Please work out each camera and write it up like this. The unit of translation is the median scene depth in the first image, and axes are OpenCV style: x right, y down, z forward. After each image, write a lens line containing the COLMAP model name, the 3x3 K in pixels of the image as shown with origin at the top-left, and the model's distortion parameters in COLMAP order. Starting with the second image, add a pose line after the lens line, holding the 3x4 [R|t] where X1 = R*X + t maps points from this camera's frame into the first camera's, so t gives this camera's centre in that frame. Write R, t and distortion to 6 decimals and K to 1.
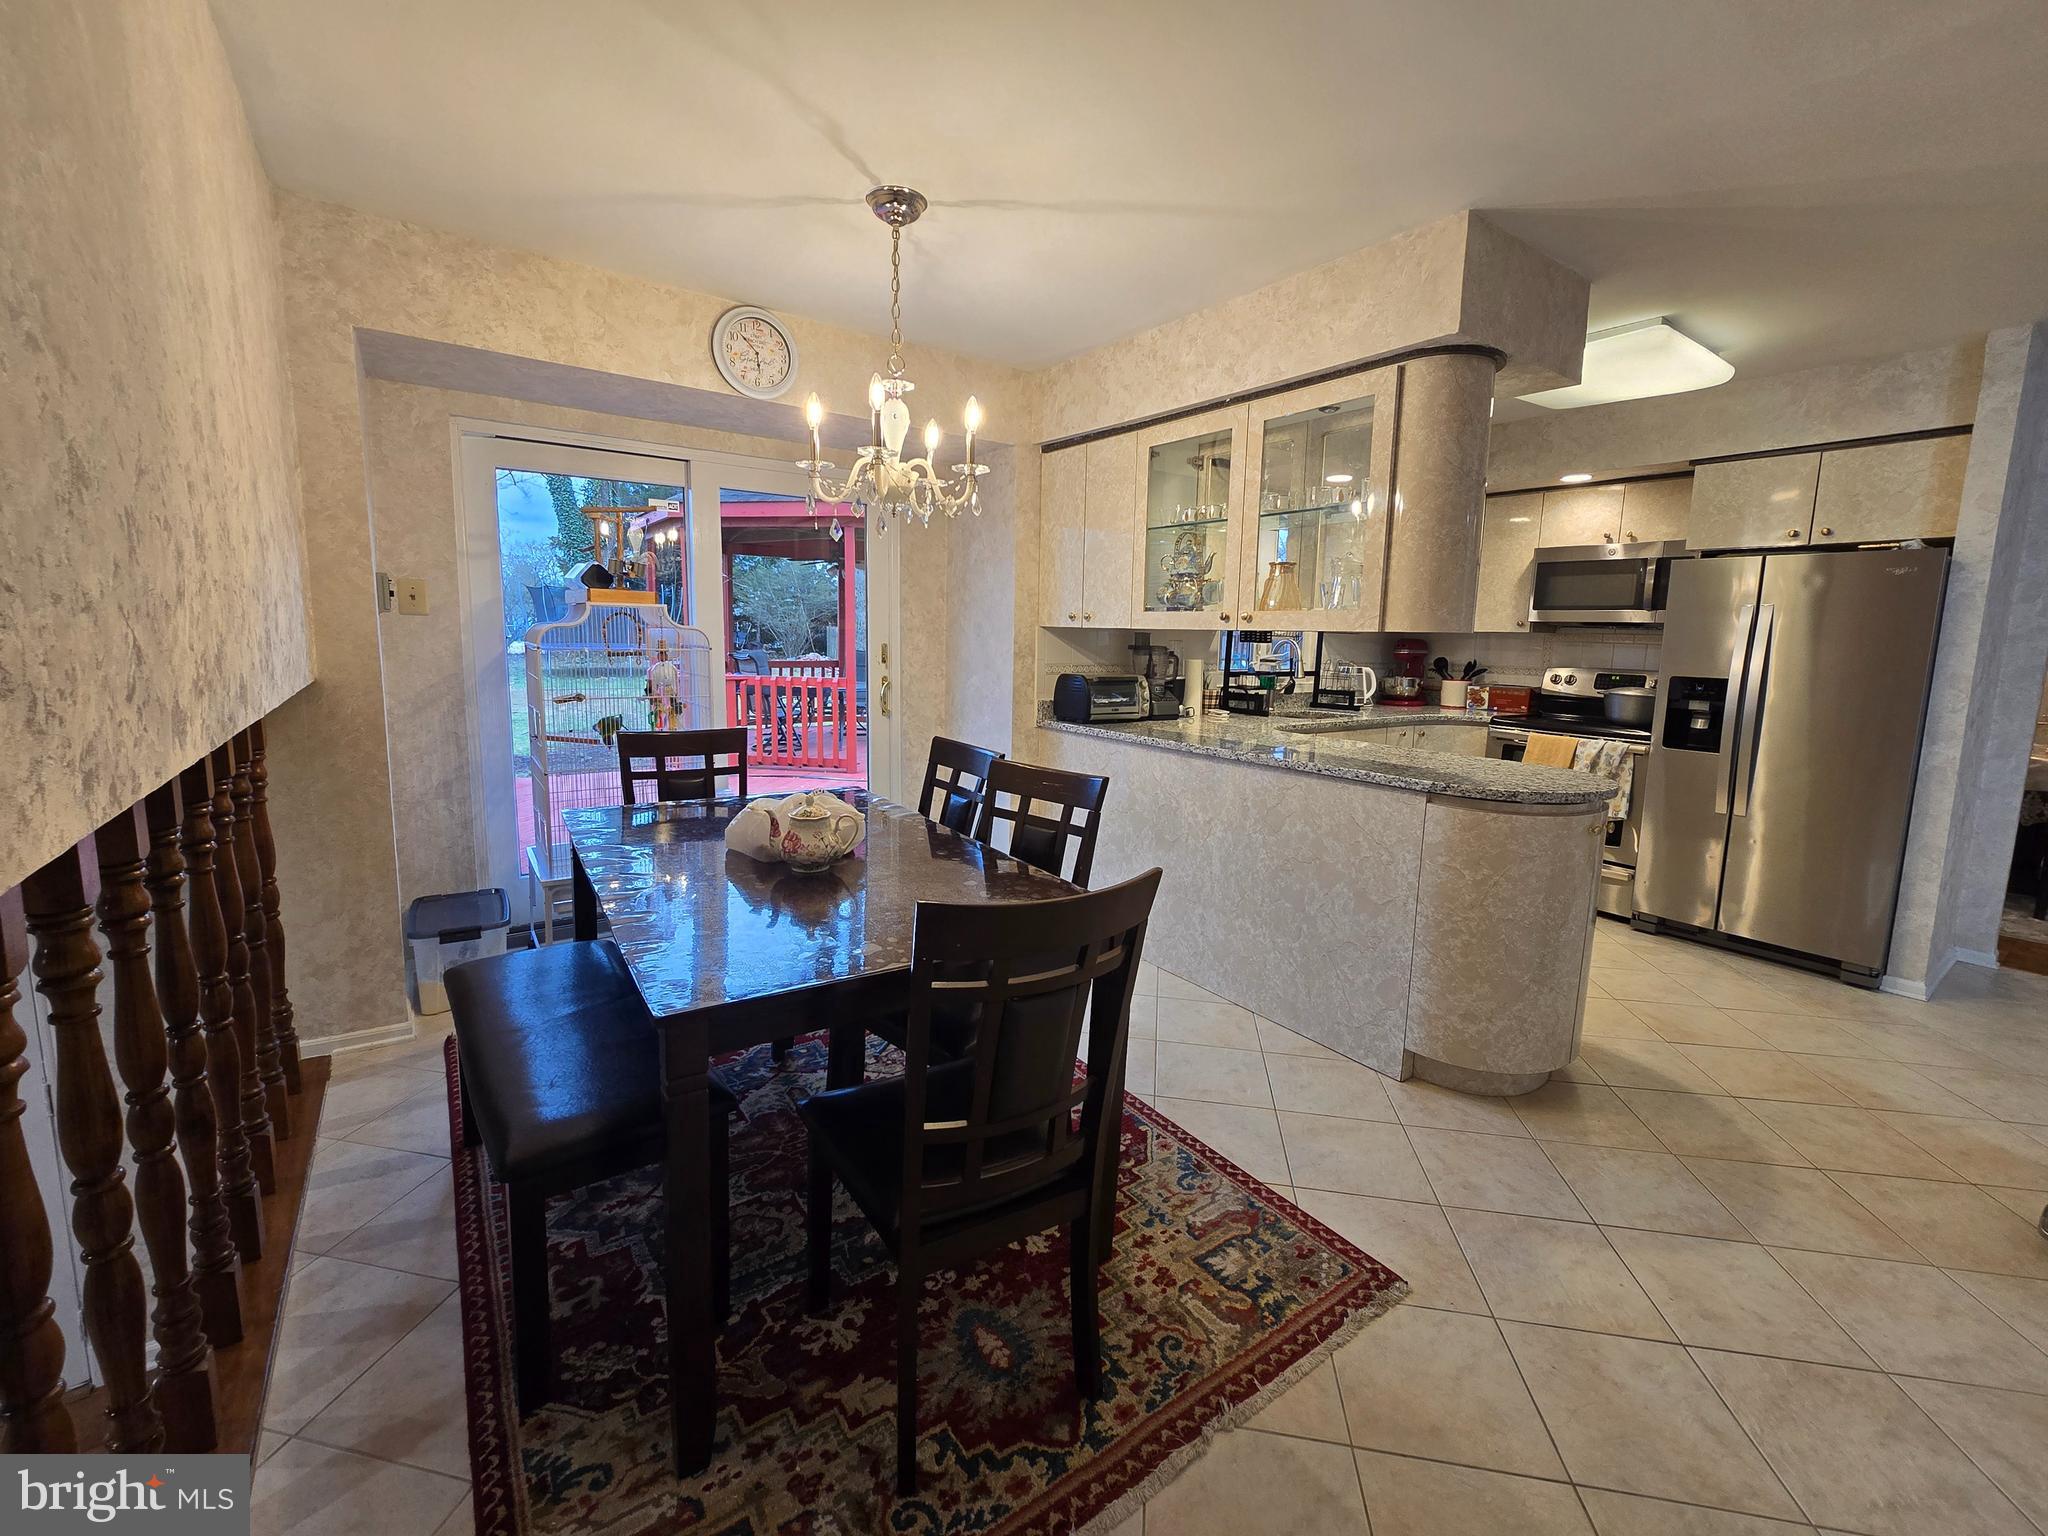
lens RADIAL K [[840.4, 0, 1009.6], [0, 840.4, 755.2], [0, 0, 1]] dist [-0.004299, 0.001312]
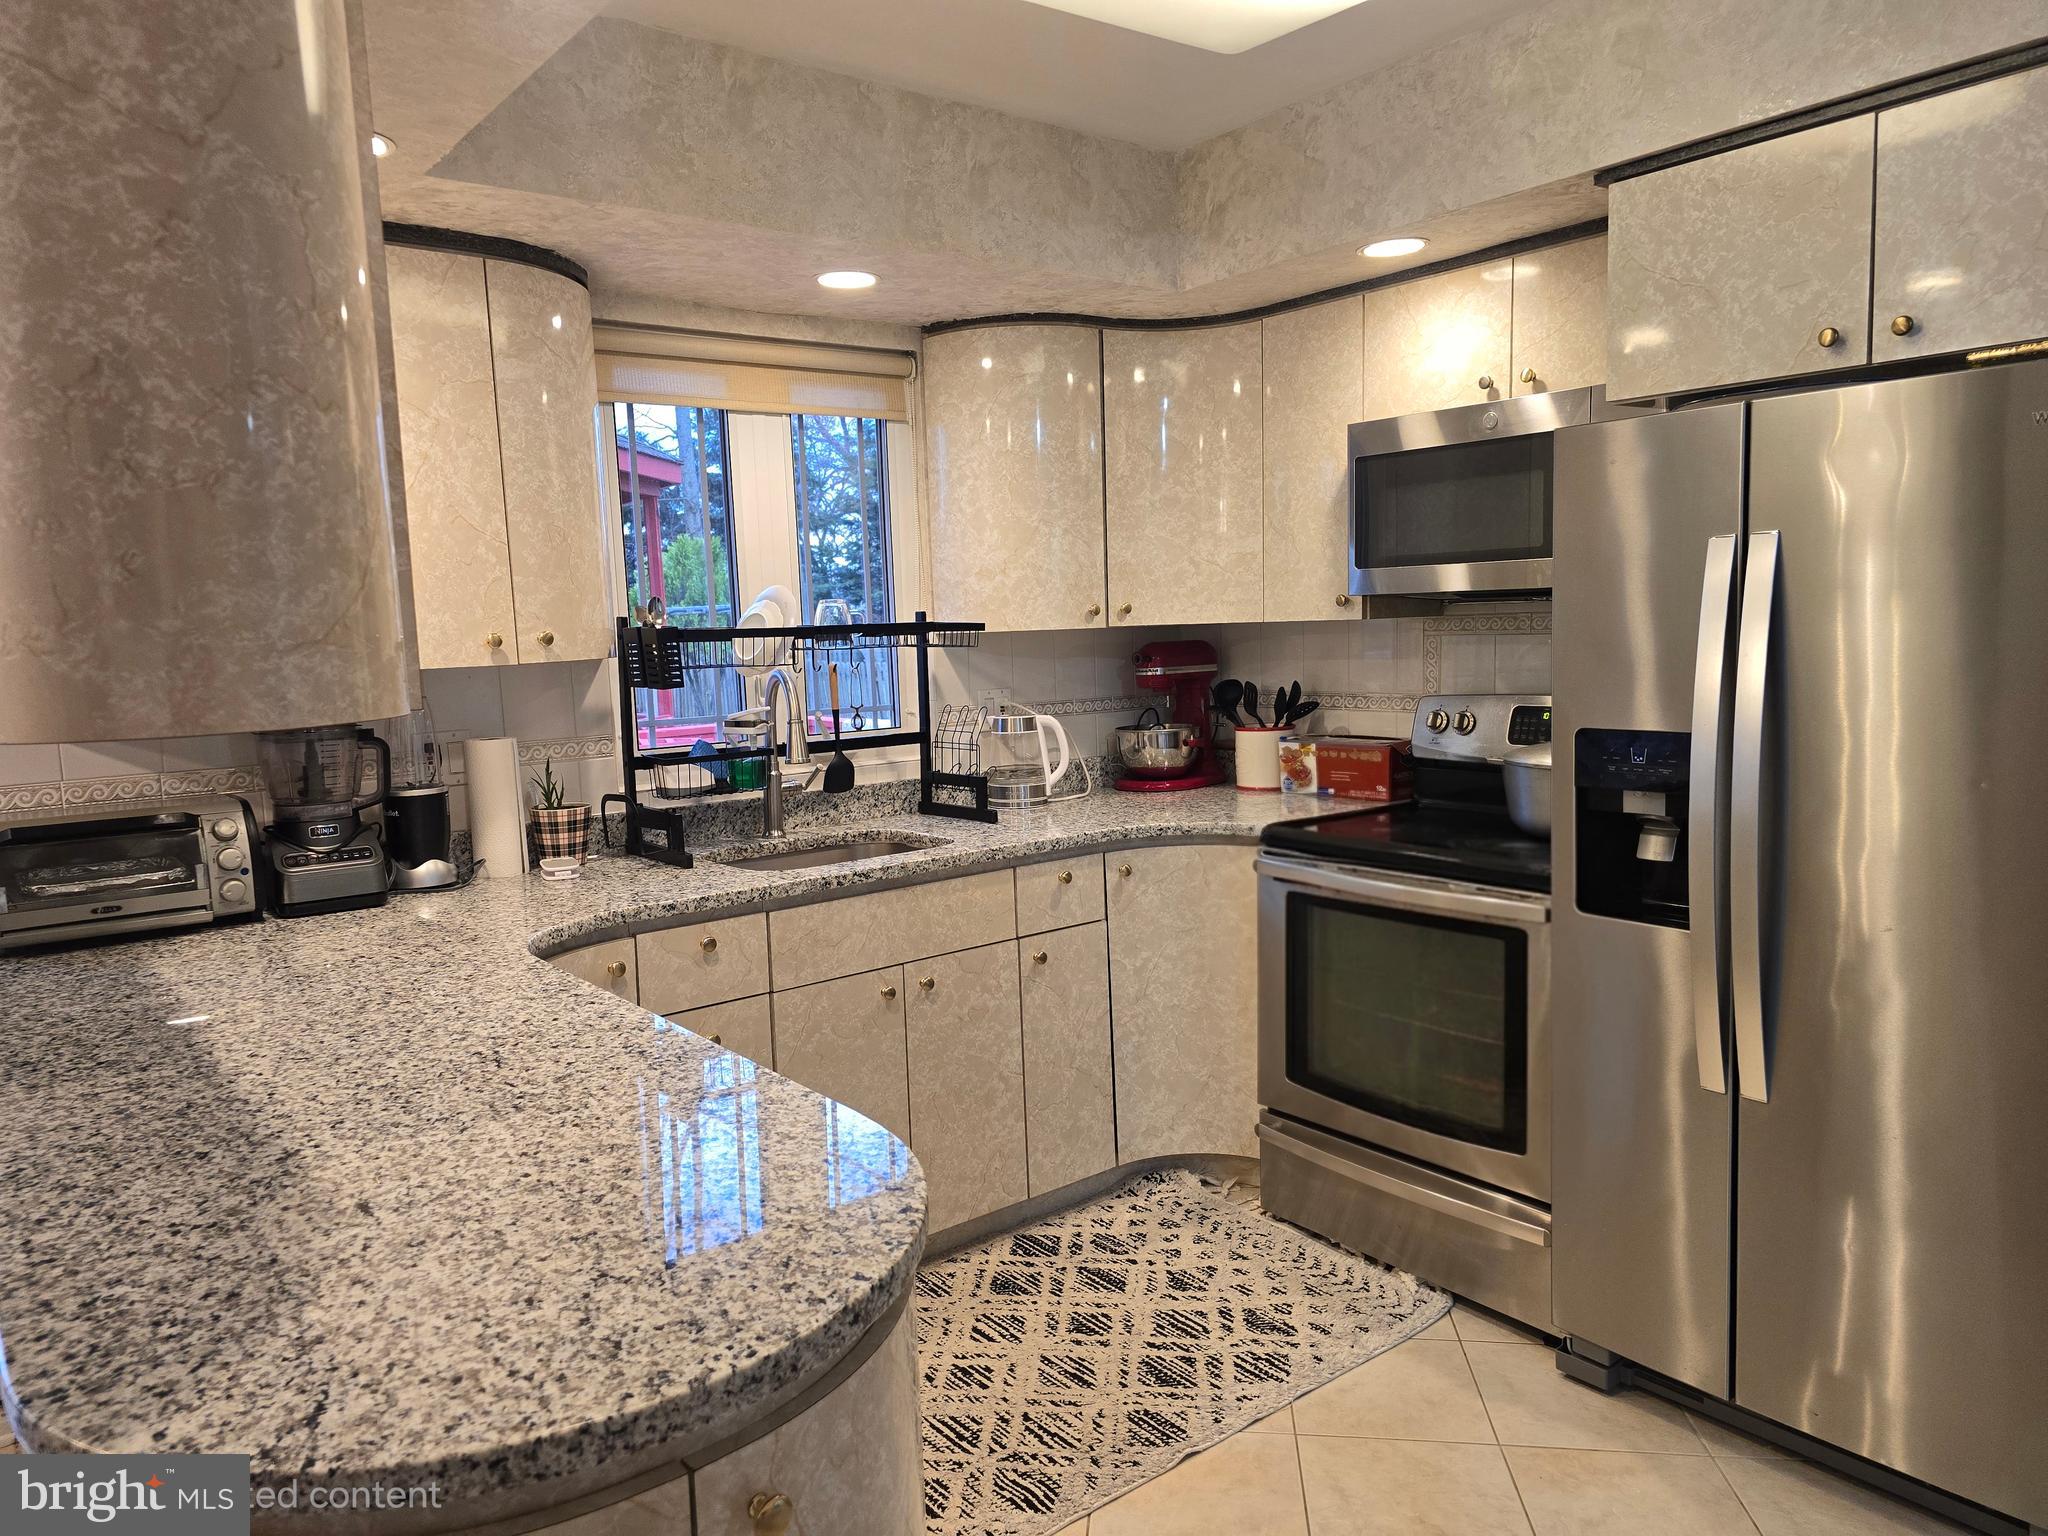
lens RADIAL K [[1398.4, 0, 1016.0], [0, 1398.4, 776.0], [0, 0, 1]] dist [0.079387, -0.017930]
pose [[0.996497, -0.061719, 0.056429, 0.407045], [0.063578, 0.997471, -0.031762, -0.055821], [-0.054326, 0.035238, 0.997901, 0.297341]]
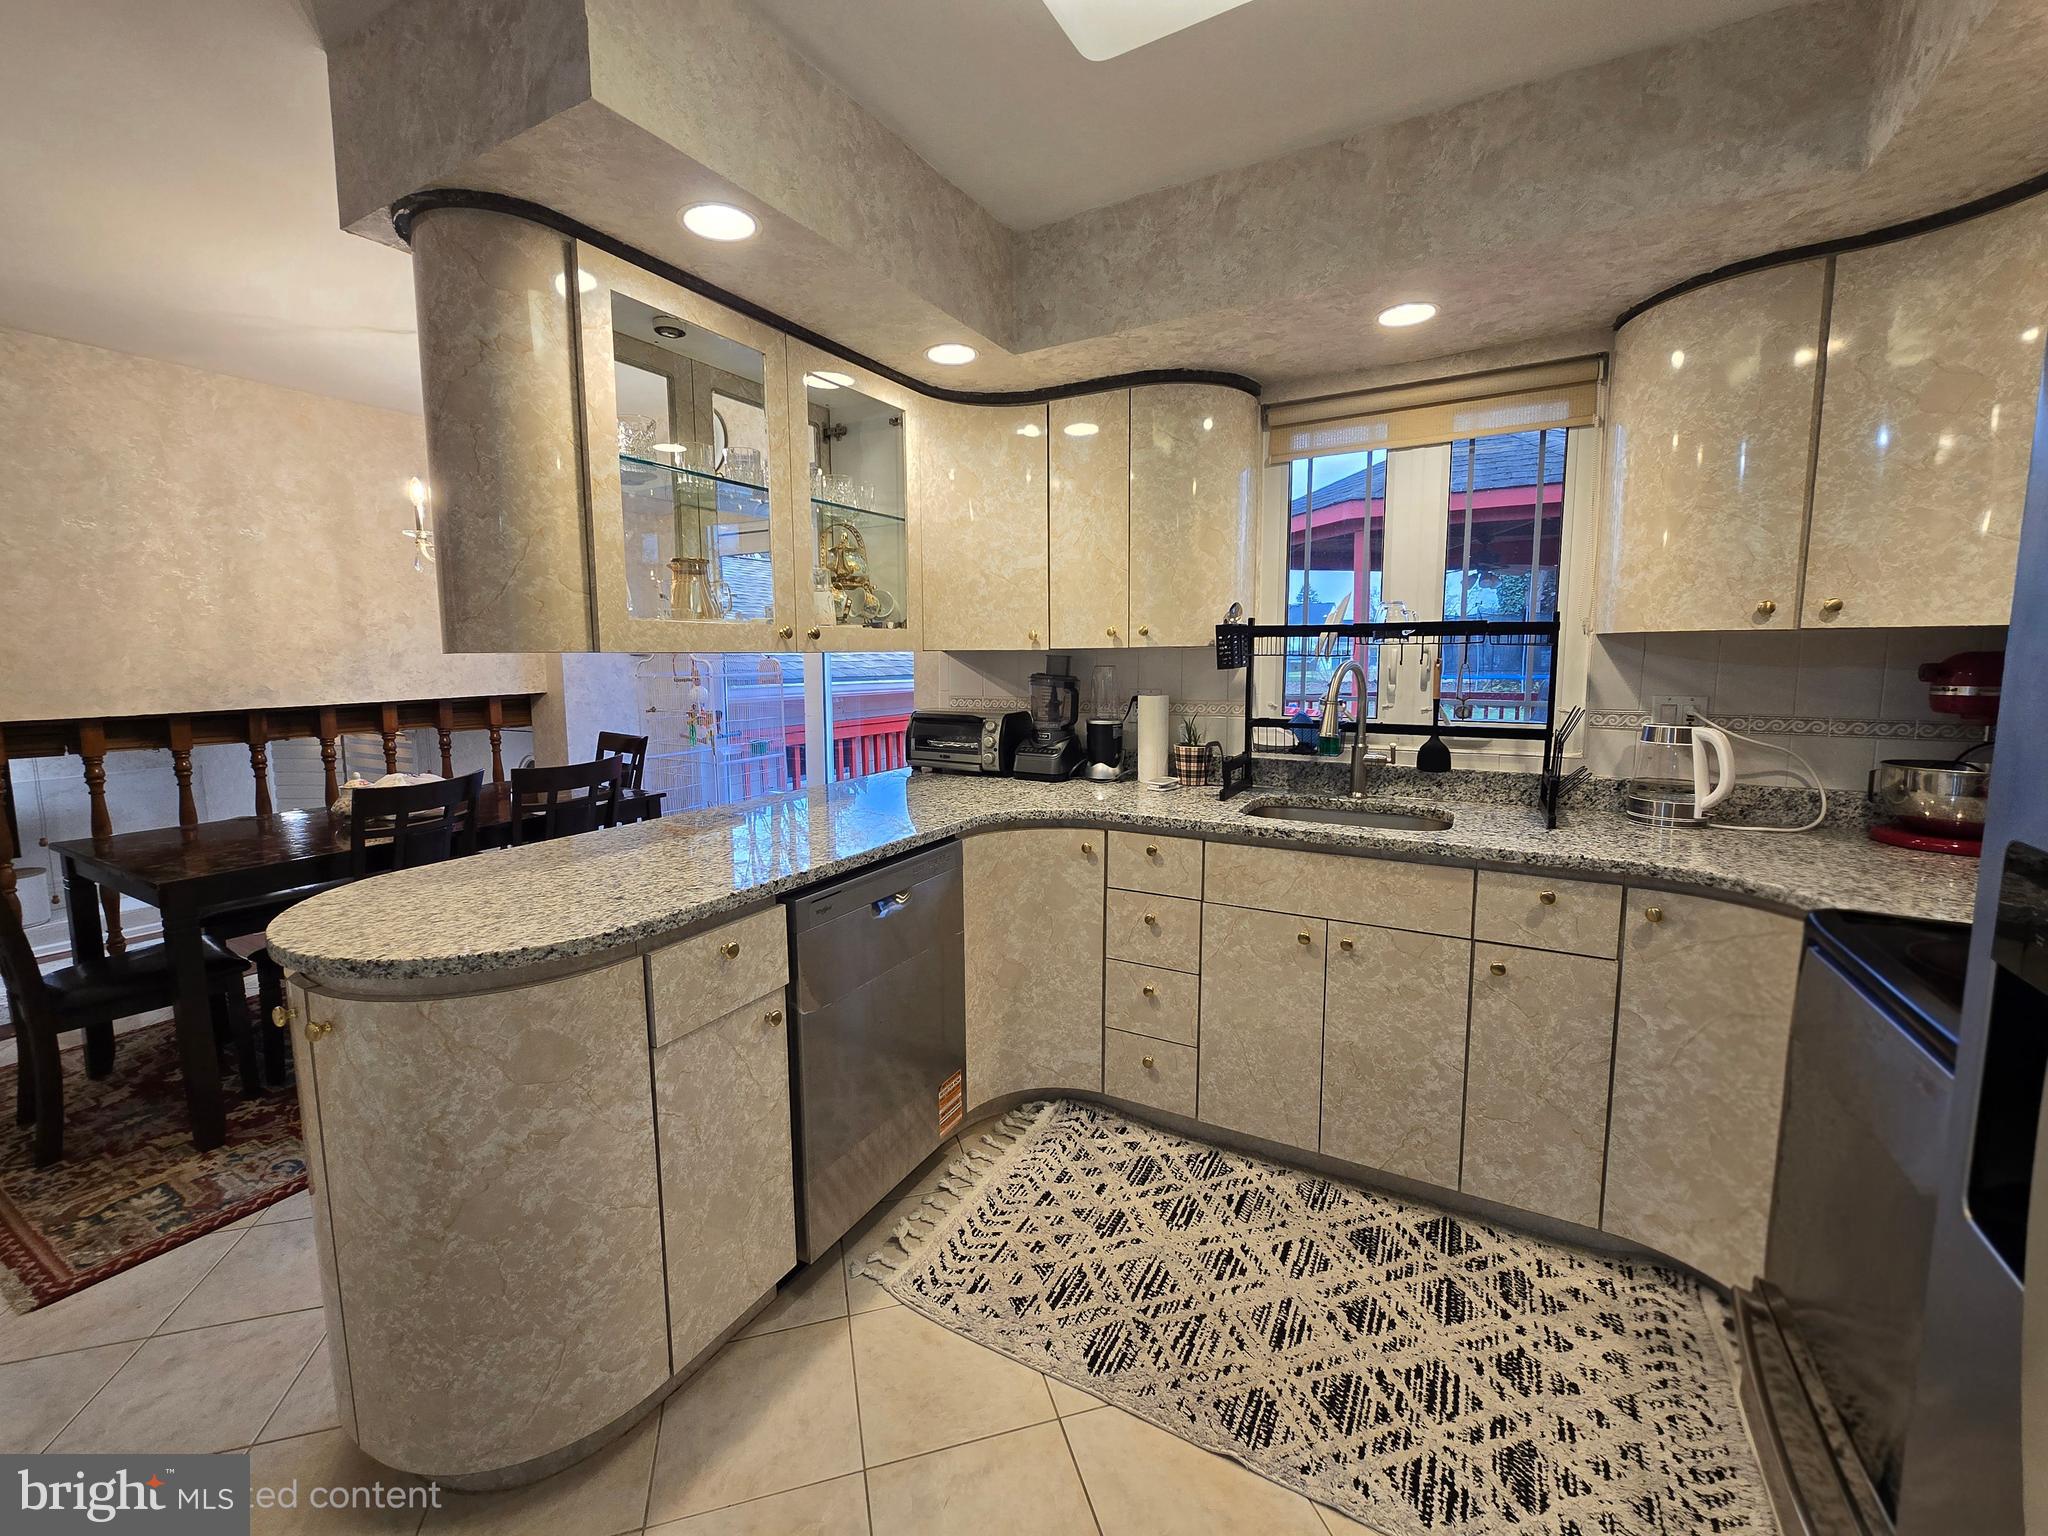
lens RADIAL K [[840.4, 0, 1014.2], [0, 840.4, 752.7], [0, 0, 1]] dist [-0.004299, 0.001312]
pose [[0.434848, 0.083677, -0.896608, 0.706573], [-0.115985, 0.992584, 0.036382, -0.077868], [0.893003, 0.088172, 0.441329, 0.598718]]
